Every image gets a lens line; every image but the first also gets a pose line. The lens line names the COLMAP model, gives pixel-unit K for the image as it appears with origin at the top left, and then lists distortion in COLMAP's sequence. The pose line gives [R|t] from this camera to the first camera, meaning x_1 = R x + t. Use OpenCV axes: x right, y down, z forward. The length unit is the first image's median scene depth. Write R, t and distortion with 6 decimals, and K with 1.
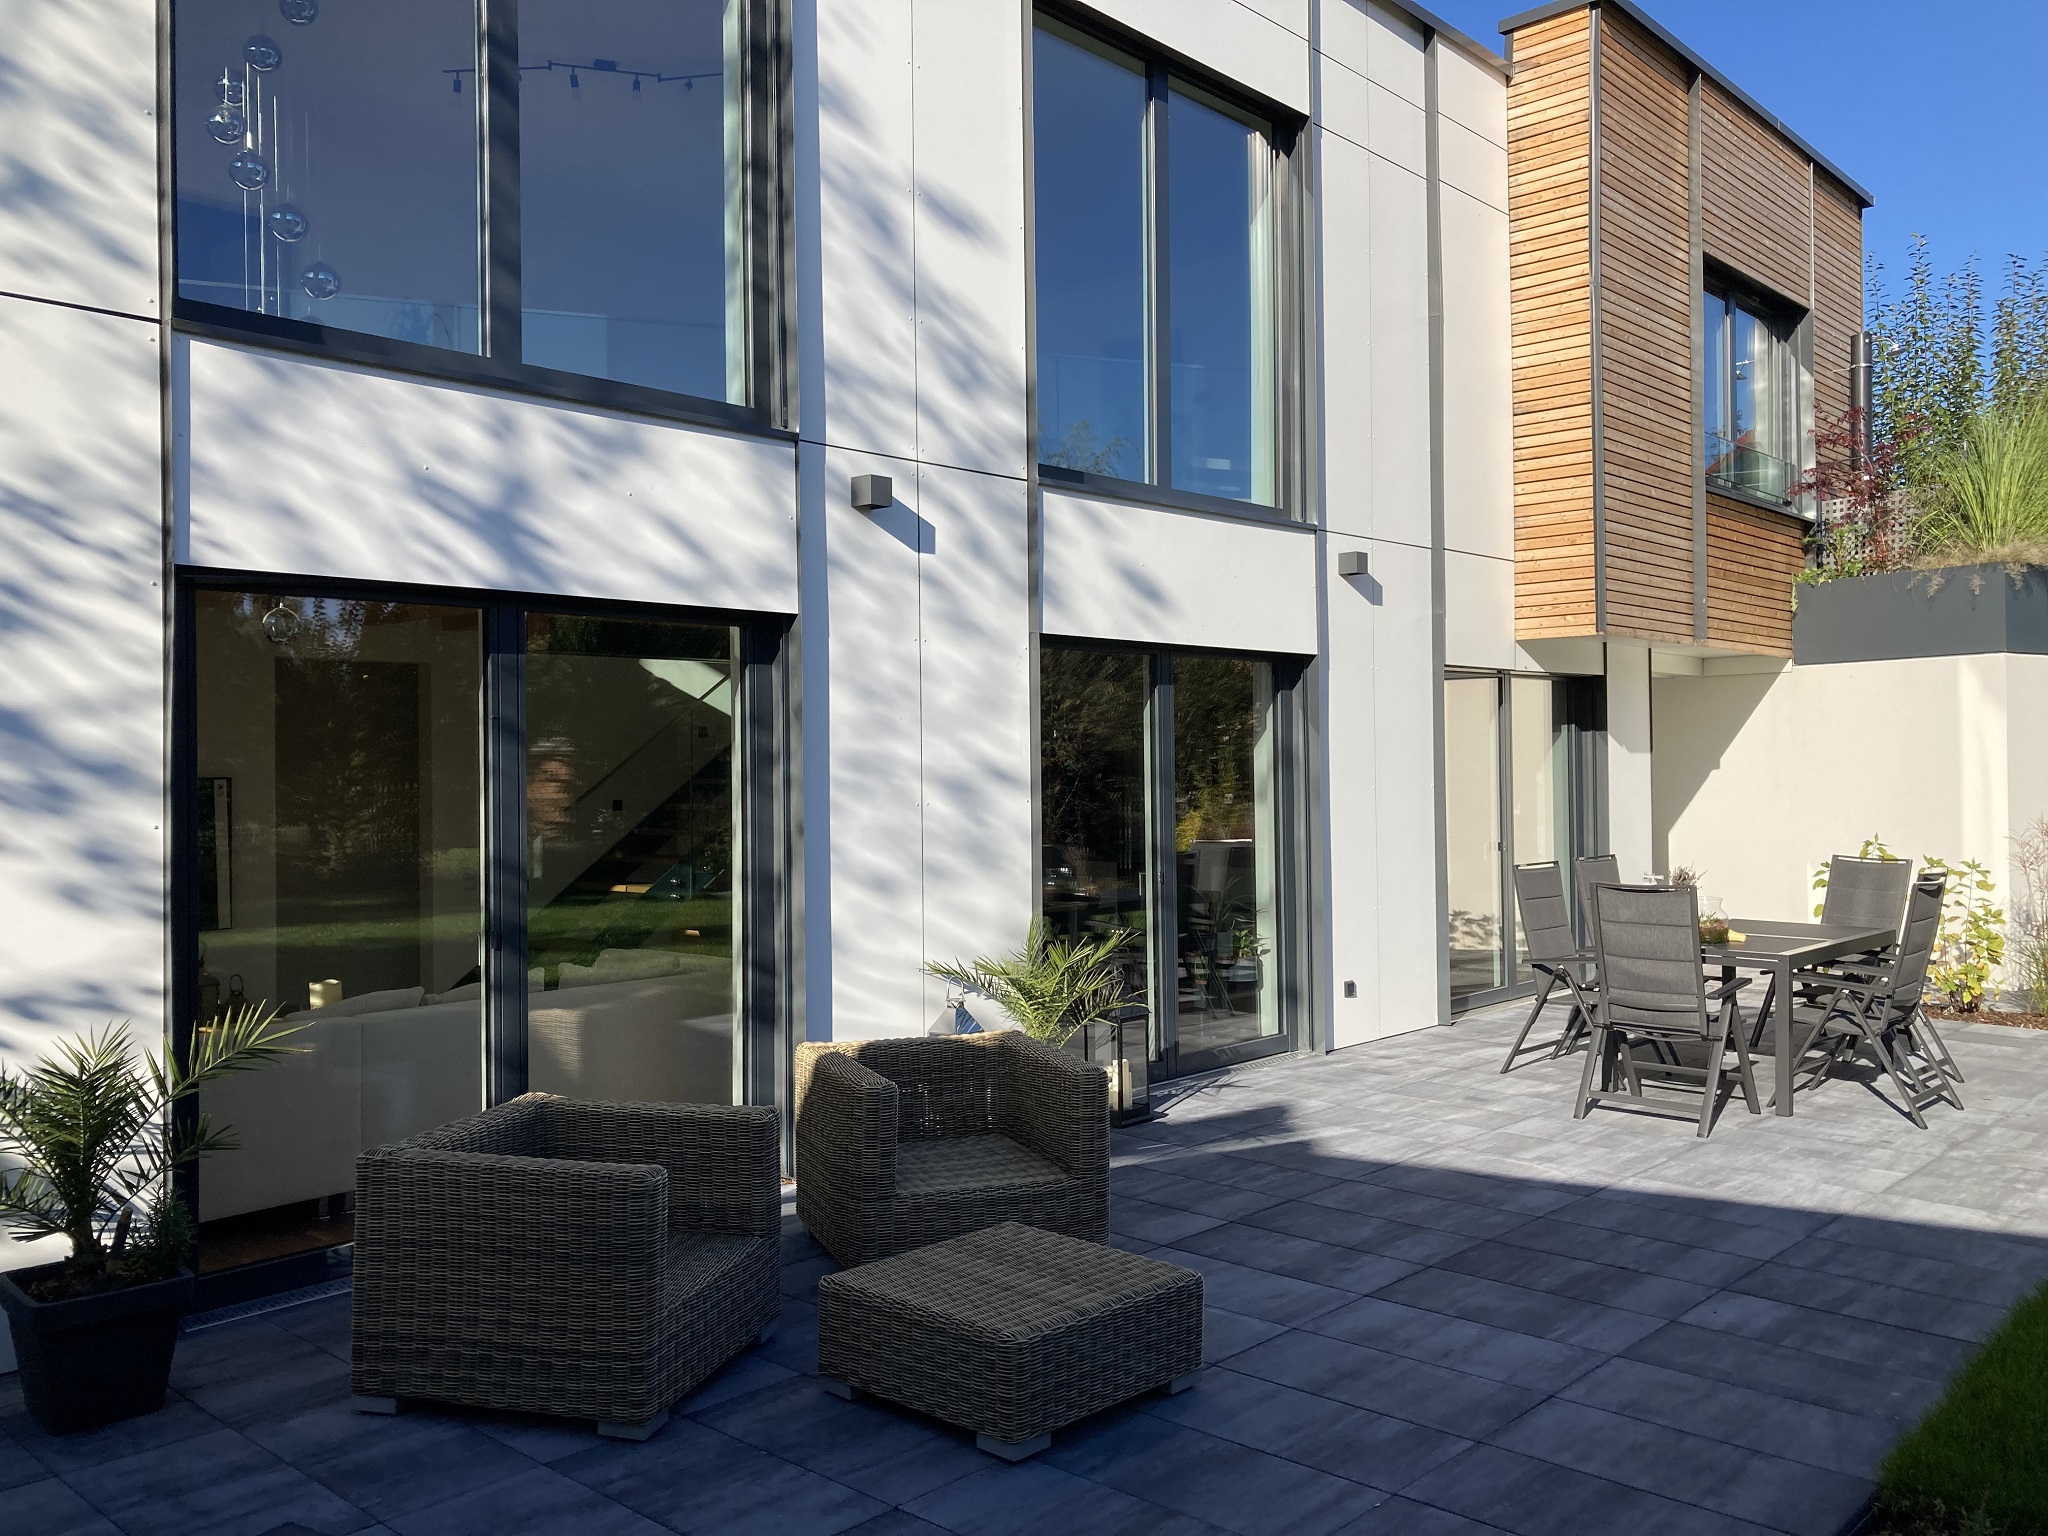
lens RADIAL K [[1669.0, 0, 1024.0], [0, 1669.0, 768.0], [0, 0, 1]] dist [-0.033746, 0.079567]
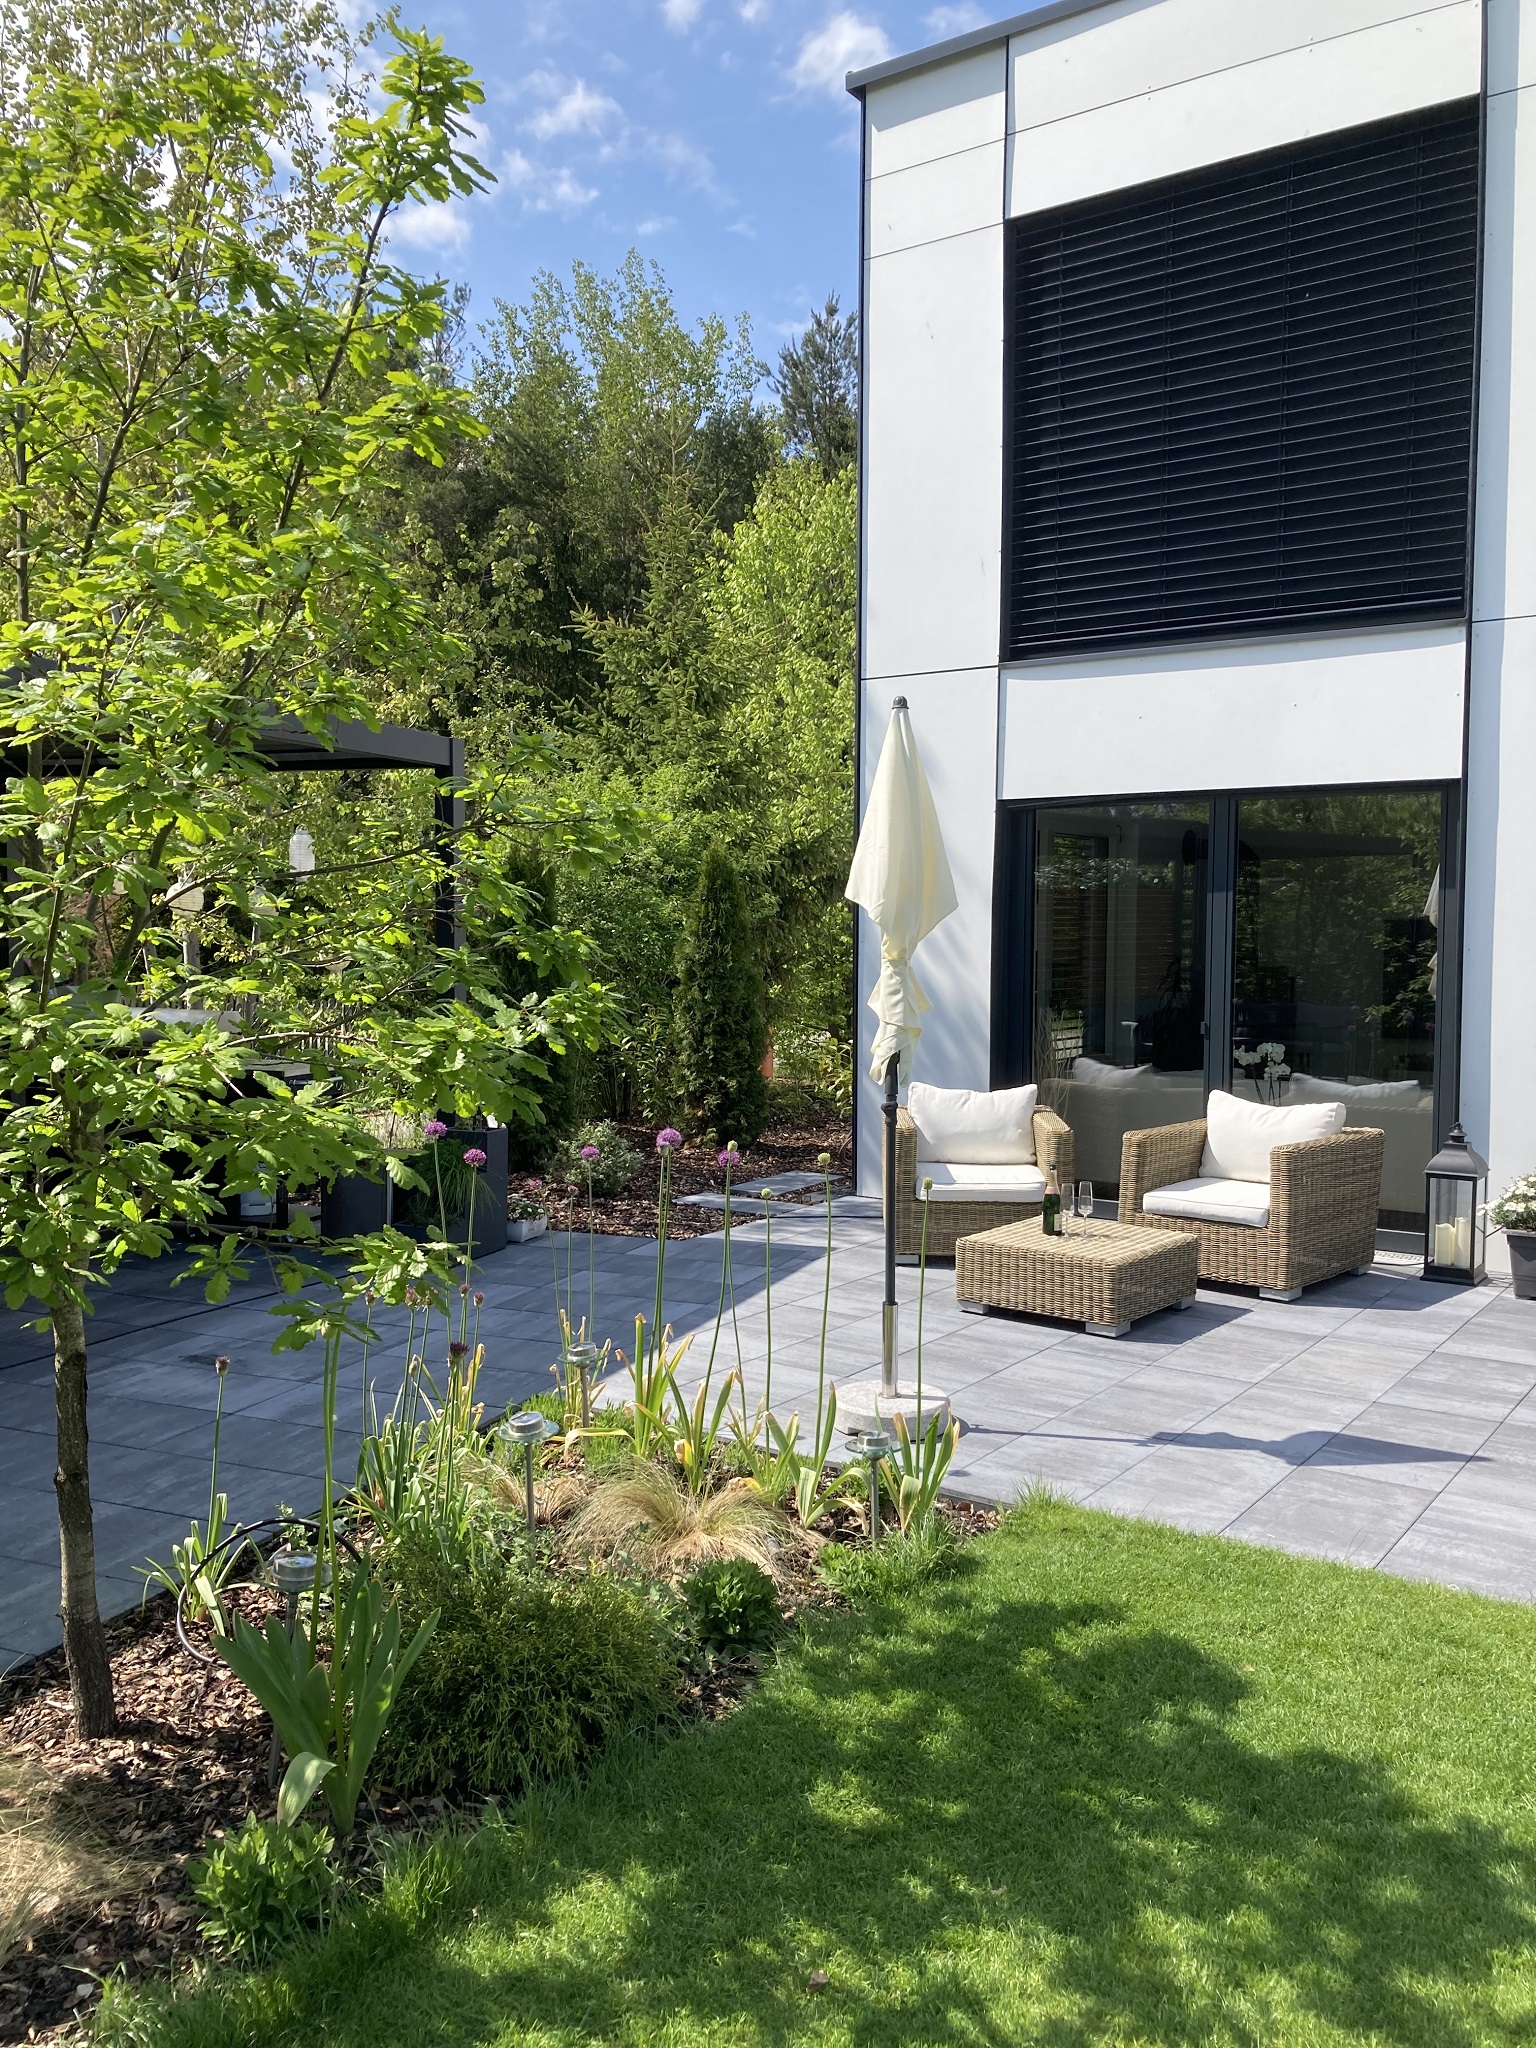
lens RADIAL K [[1669.0, 0, 768.0], [0, 1669.0, 1024.0], [0, 0, 1]] dist [-0.033746, 0.079567]
pose [[0.135519, 0.070172, -0.988287, 0.908049], [-0.005649, 0.997527, 0.070053, 0.000383], [0.990759, -0.003910, 0.135580, 0.352854]]
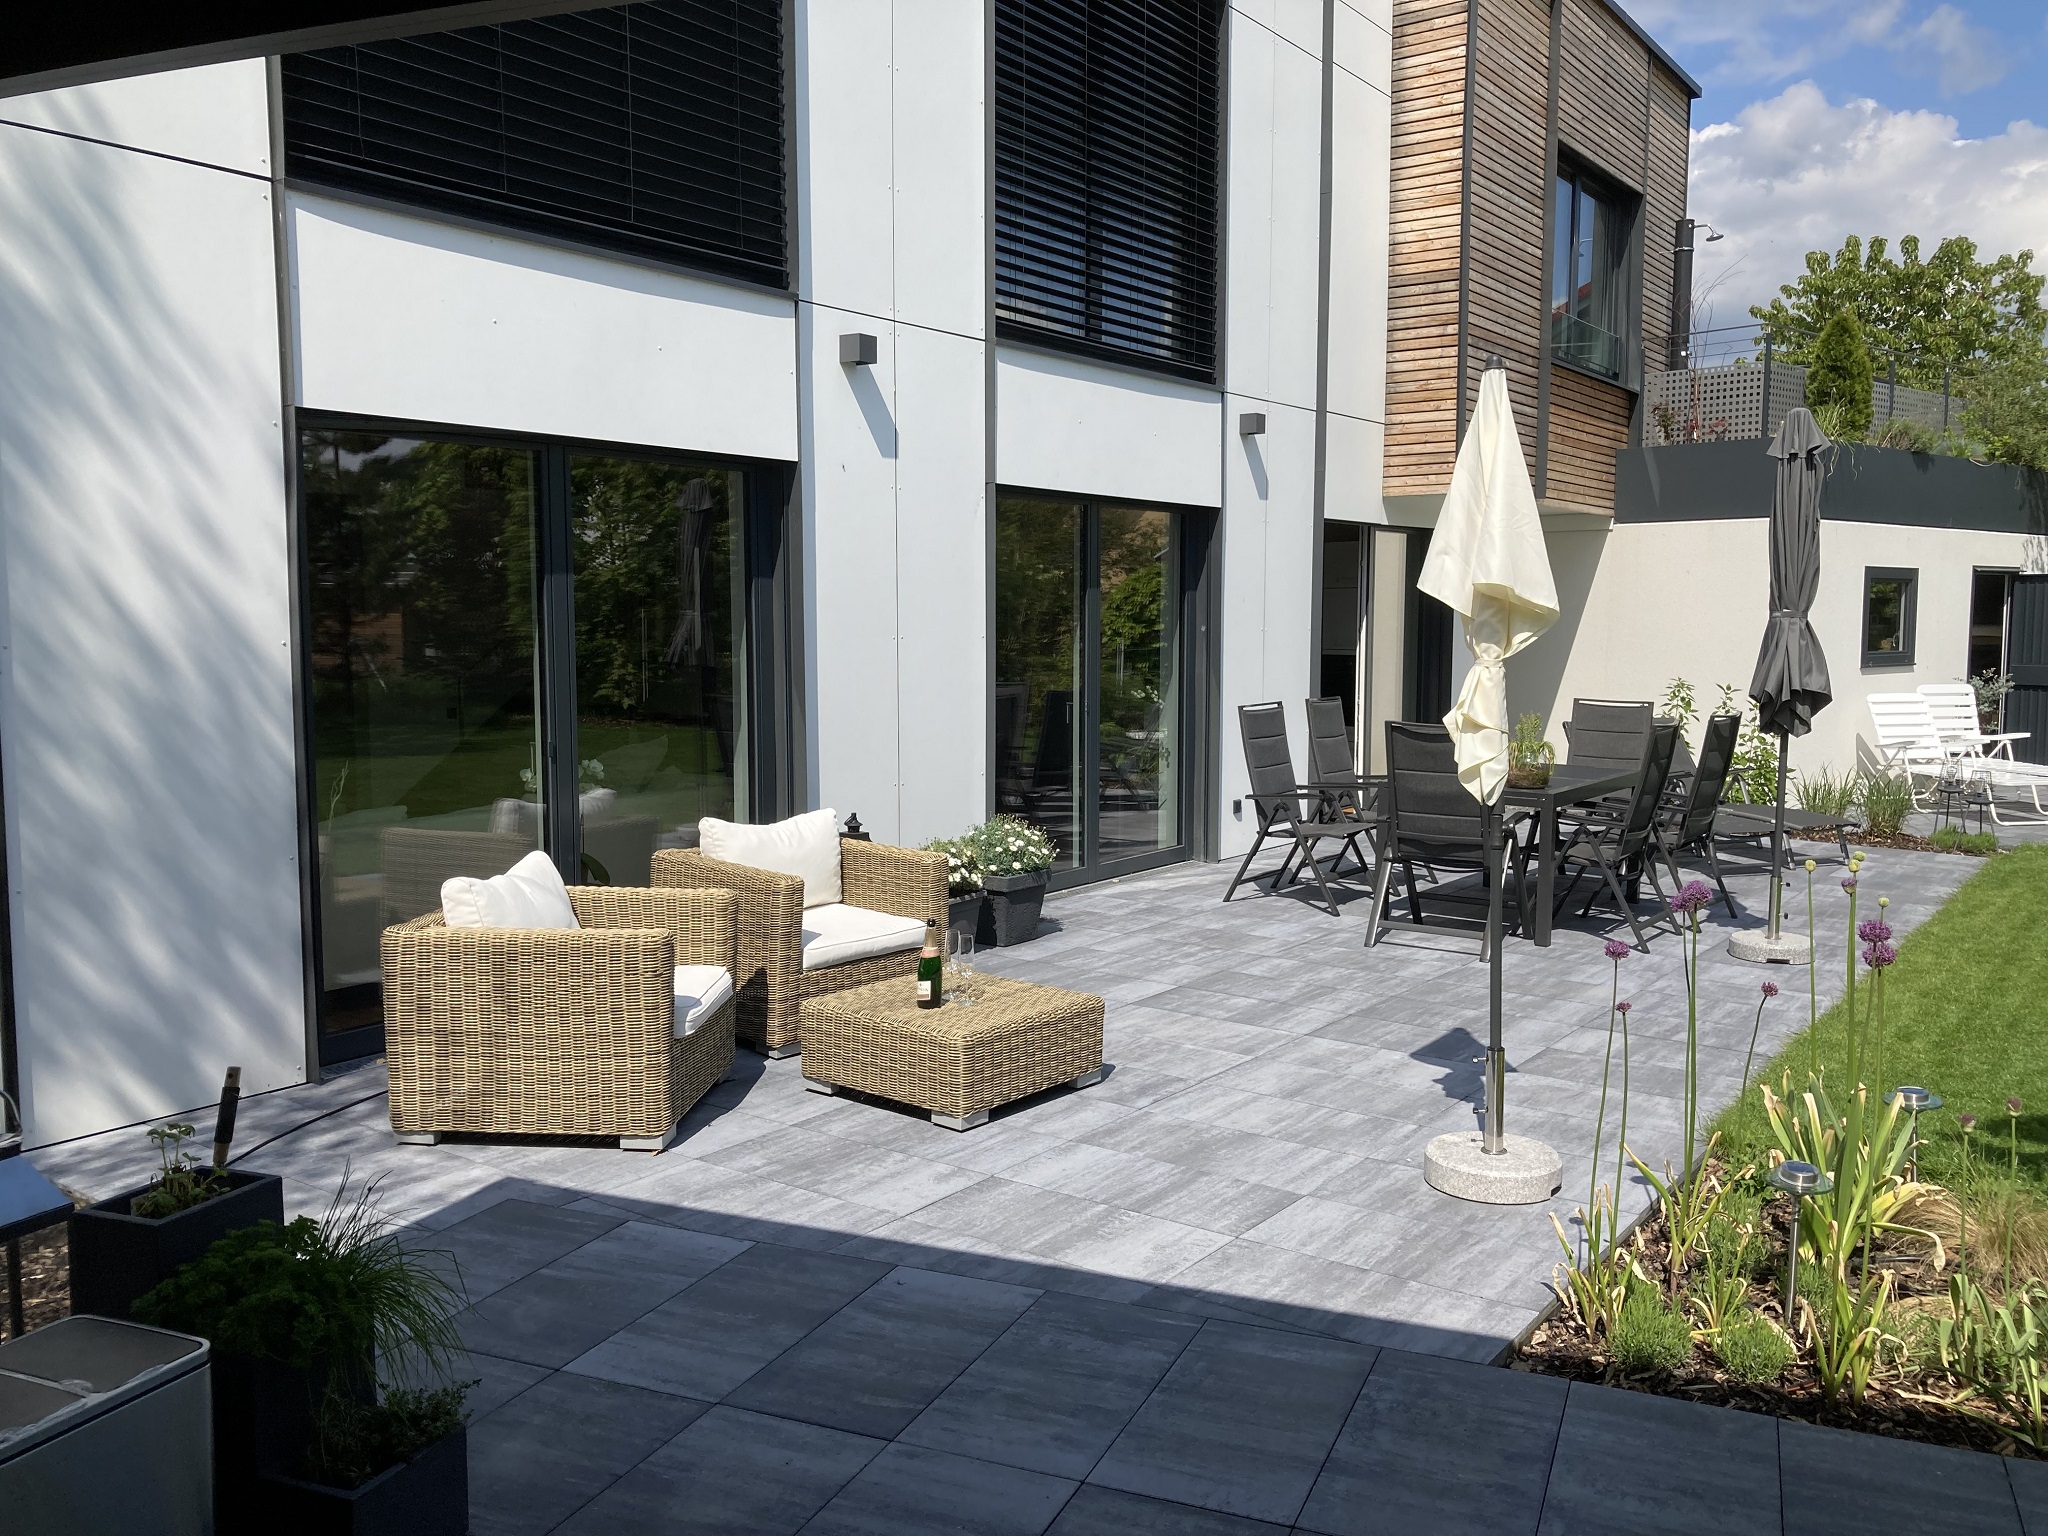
lens RADIAL K [[1656.3, 0, 1025.4], [0, 1656.3, 791.2], [0, 0, 1]] dist [0.008065, 0.000154]
pose [[0.992794, -0.000483, 0.119832, -0.112211], [-0.012268, 0.994327, 0.105653, 0.007599], [-0.119203, -0.106362, 0.987156, -0.128160]]
